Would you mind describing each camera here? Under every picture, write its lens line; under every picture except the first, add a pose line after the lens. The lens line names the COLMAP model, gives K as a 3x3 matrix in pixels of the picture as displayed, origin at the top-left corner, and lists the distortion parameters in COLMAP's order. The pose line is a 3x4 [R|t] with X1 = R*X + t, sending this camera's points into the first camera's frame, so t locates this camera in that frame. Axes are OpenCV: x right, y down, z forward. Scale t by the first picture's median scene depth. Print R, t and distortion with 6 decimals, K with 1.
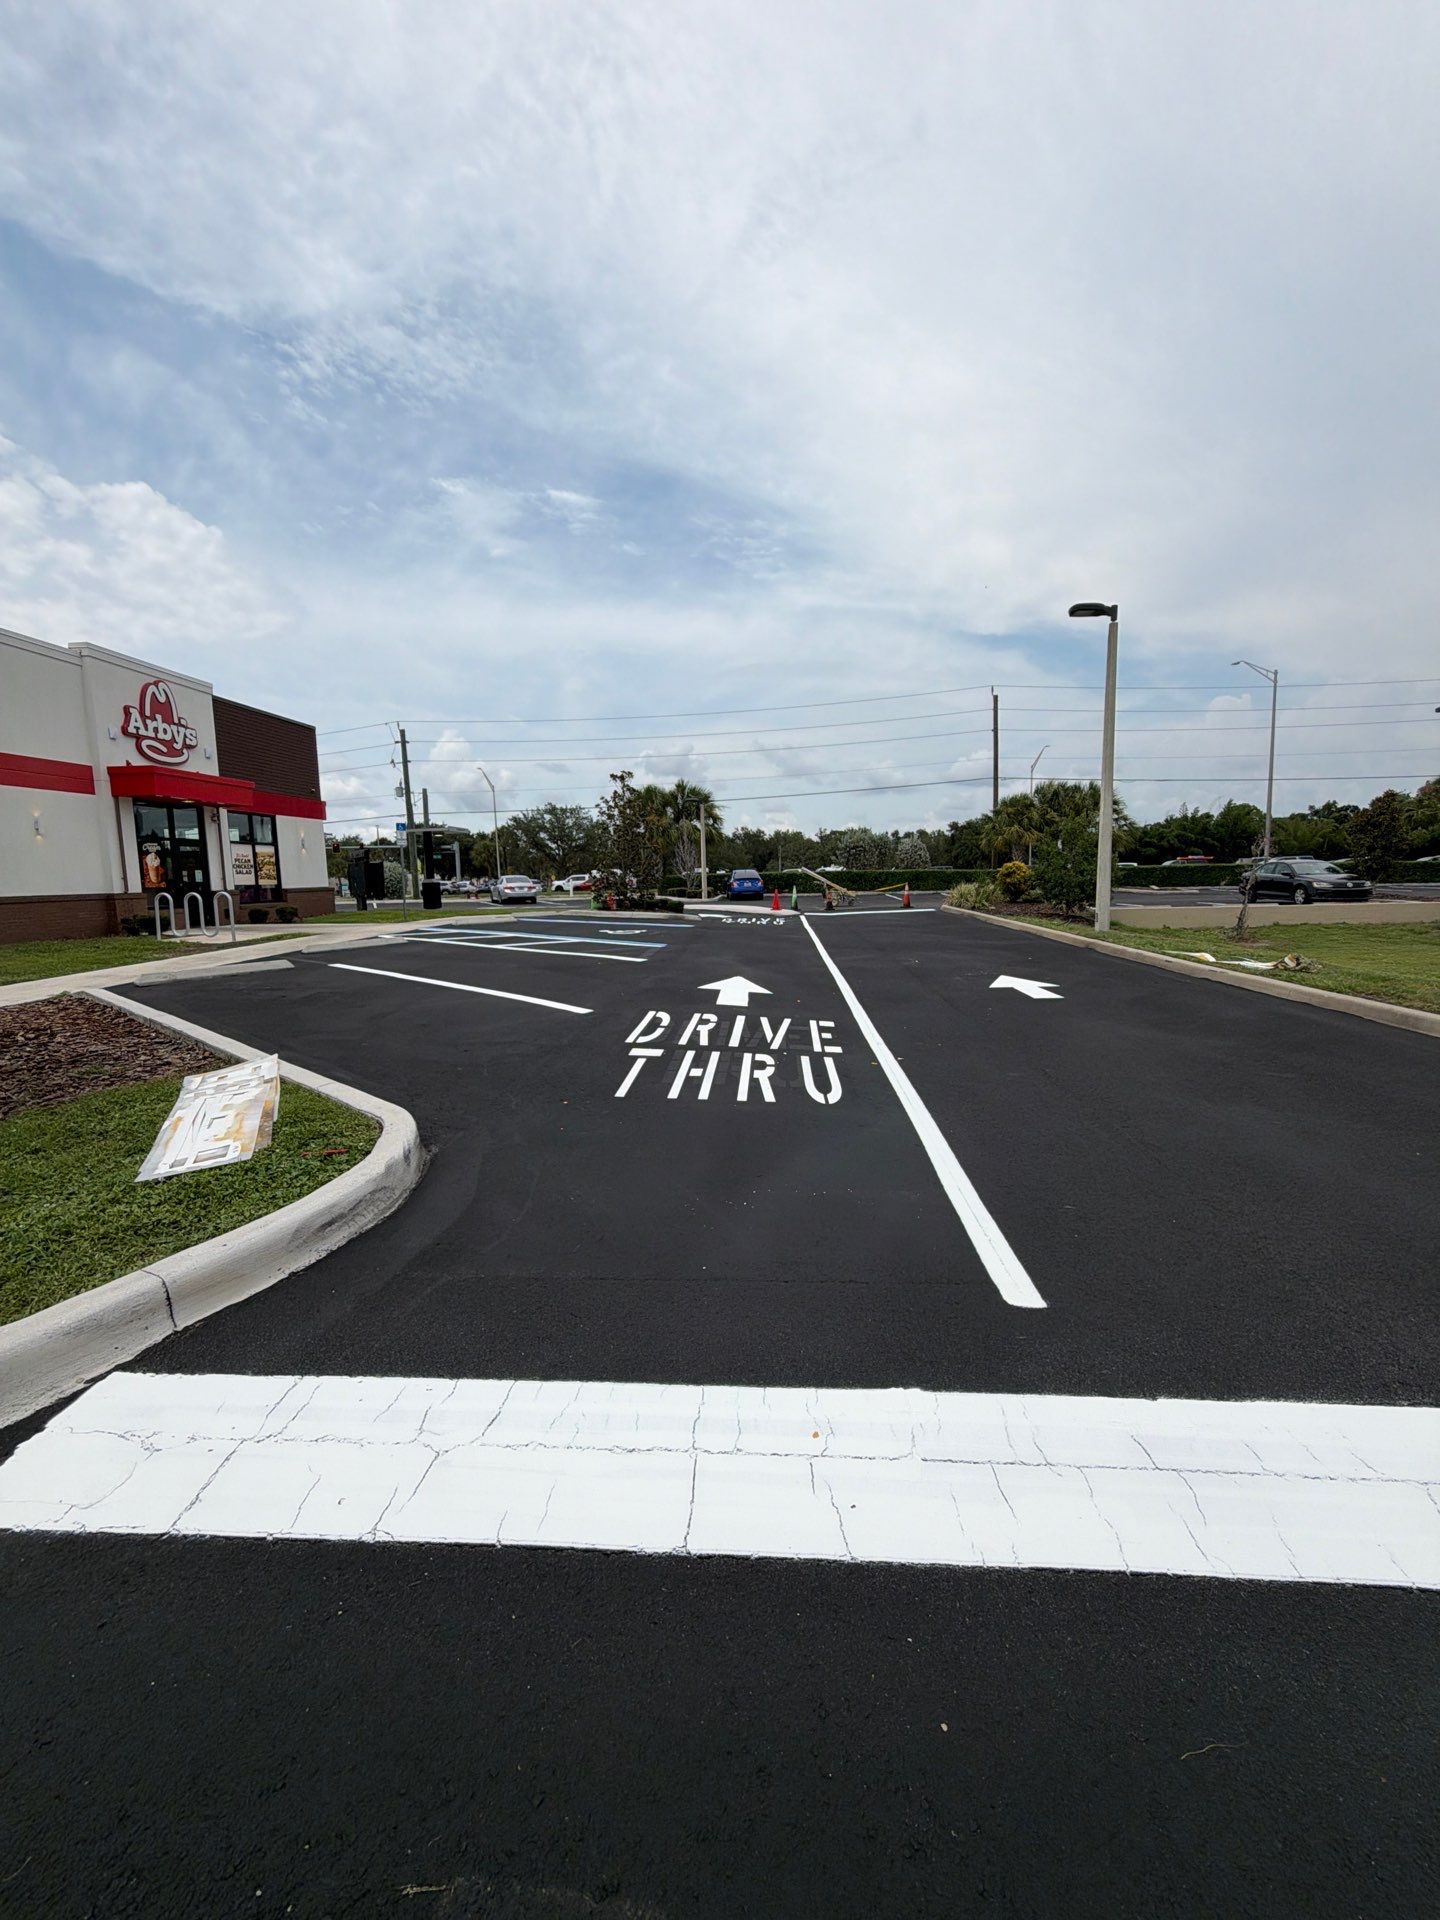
lens RADIAL K [[776.8, 0, 710.4], [0, 776.8, 959.4], [0, 0, 1]] dist [0.016893, 0.000330]
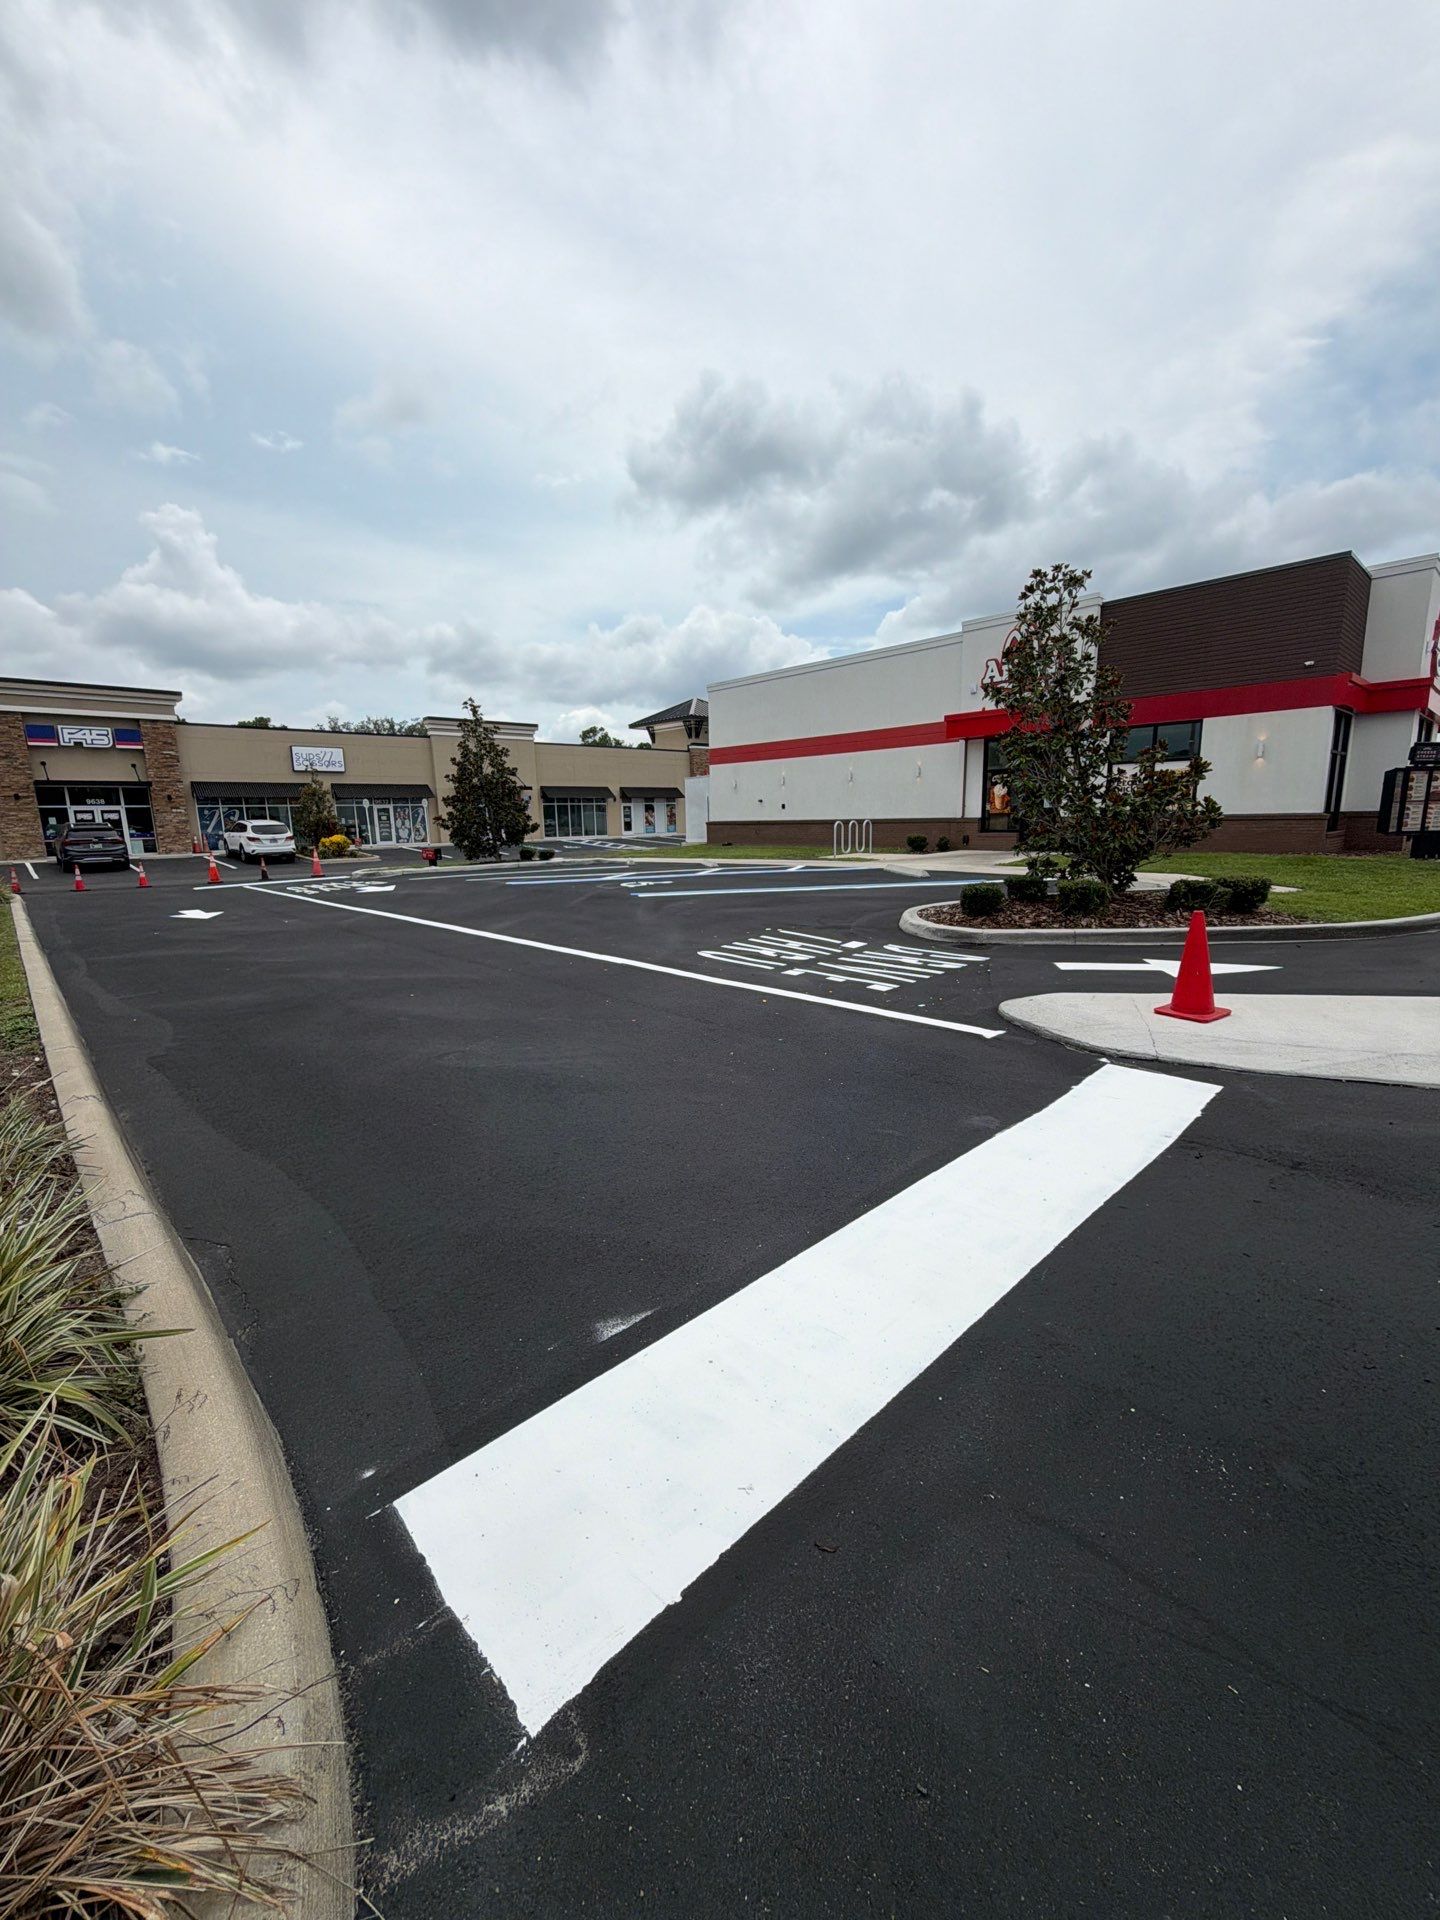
lens RADIAL K [[776.8, 0, 710.4], [0, 776.8, 959.4], [0, 0, 1]] dist [0.016893, 0.000330]
pose [[-0.643079, 0.179717, -0.744414, 0.491313], [-0.047187, 0.960927, 0.272751, -0.183160], [0.764345, 0.210527, -0.609471, 1.459236]]
